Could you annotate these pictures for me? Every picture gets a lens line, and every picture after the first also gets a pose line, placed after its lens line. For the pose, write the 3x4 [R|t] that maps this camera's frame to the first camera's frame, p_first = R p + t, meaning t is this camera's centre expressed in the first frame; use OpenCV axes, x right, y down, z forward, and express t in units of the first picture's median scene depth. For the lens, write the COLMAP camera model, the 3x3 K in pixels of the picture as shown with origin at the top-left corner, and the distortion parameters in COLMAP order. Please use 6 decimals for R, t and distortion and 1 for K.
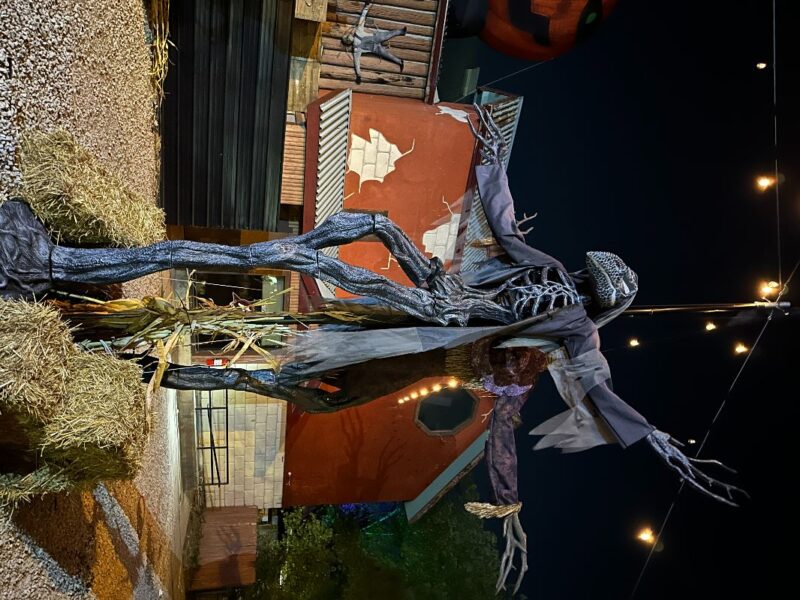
lens RADIAL K [[556.1, 0, 400.0], [0, 556.1, 300.0], [0, 0, 1]] dist [0.040578, -0.002112]
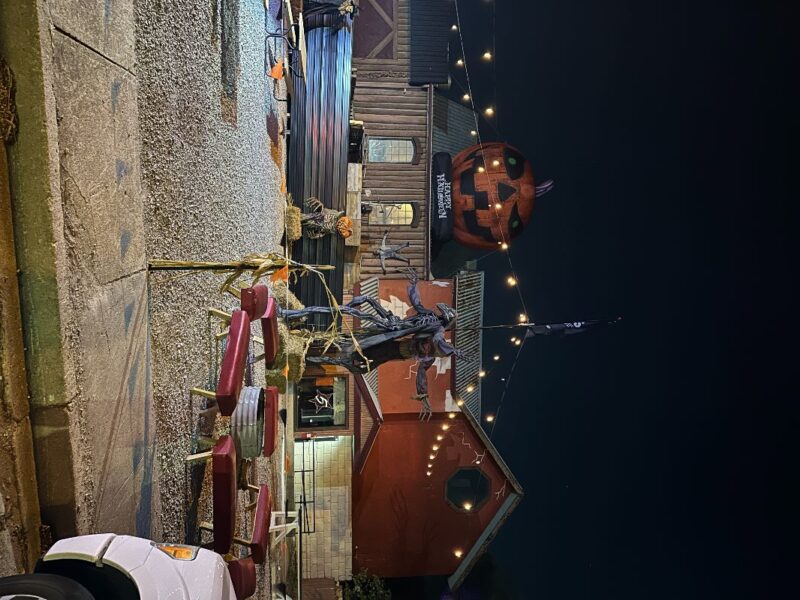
lens RADIAL K [[556.1, 0, 400.0], [0, 556.1, 300.0], [0, 0, 1]] dist [0.040578, -0.002112]
pose [[0.989648, -0.109732, -0.092501, 0.124929], [0.071743, 0.936466, -0.343344, 0.282970], [0.124300, 0.333153, 0.934643, -0.577191]]
